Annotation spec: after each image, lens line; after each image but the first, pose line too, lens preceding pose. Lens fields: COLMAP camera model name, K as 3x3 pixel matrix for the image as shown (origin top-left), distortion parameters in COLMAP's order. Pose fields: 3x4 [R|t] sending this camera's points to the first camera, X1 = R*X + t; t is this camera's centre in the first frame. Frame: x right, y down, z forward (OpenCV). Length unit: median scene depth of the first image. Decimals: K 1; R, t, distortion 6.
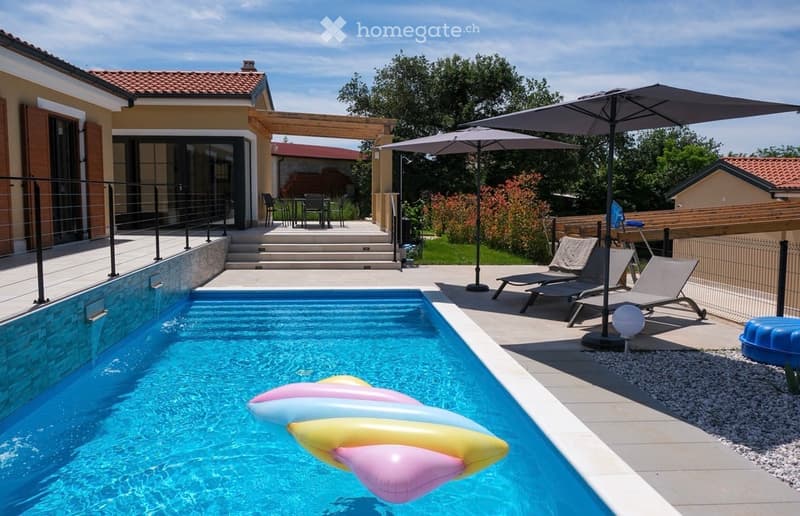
lens RADIAL K [[658.8, 0, 404.4], [0, 658.8, 256.3], [0, 0, 1]] dist [-0.037777, -0.017904]
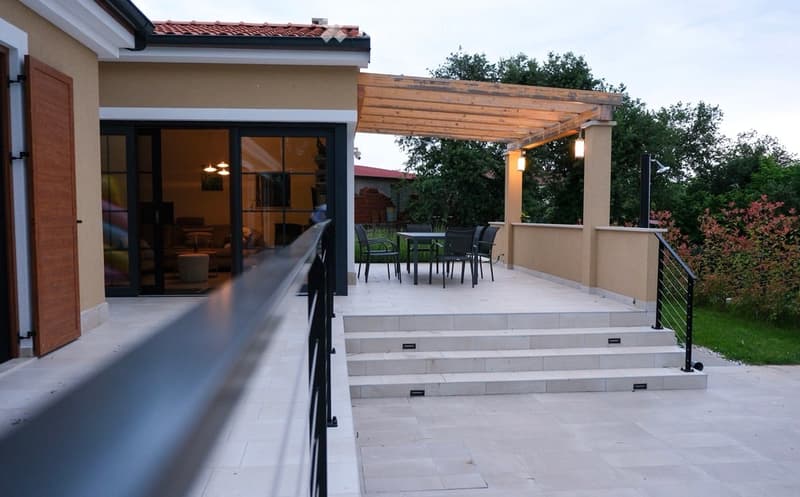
lens RADIAL K [[631.8, 0, 396.5], [0, 631.8, 250.9], [0, 0, 1]] dist [-0.028282, 0.006106]
pose [[0.999907, -0.006227, 0.012106, -0.093847], [0.006712, 0.999160, -0.040420, -0.025348], [-0.011844, 0.040498, 0.999109, 0.215445]]
